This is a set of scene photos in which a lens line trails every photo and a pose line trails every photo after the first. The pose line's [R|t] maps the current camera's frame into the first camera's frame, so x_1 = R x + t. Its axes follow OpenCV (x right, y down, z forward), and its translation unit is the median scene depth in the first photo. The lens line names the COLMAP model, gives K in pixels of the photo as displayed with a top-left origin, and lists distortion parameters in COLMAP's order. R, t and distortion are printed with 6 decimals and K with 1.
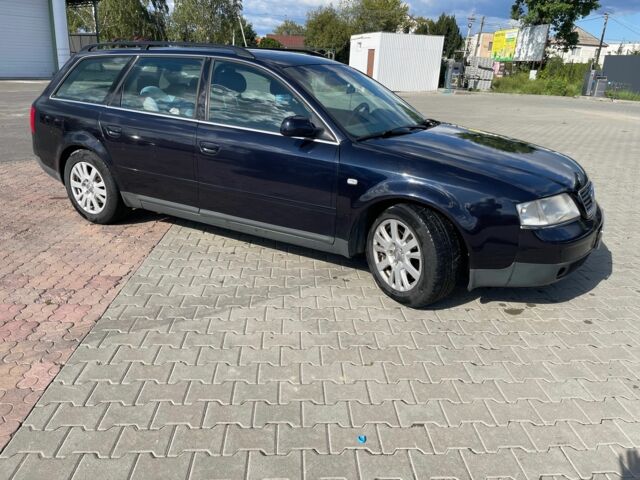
lens RADIAL K [[492.0, 0, 329.9], [0, 492.0, 240.9], [0, 0, 1]] dist [0.006582, 0.000575]
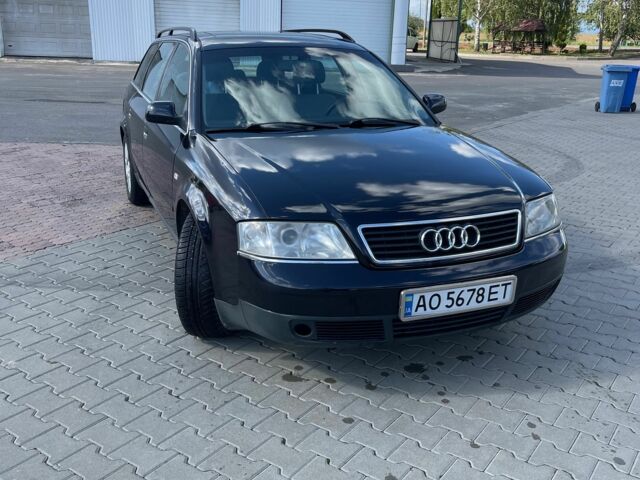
lens RADIAL K [[653.4, 0, 320.0], [0, 653.4, 240.0], [0, 0, 1]] dist [0.002327, -0.001382]
pose [[0.776536, 0.165953, -0.607825, 0.830817], [-0.206289, 0.978485, 0.003605, -0.057357], [0.595345, 0.122588, 0.794063, 0.209601]]
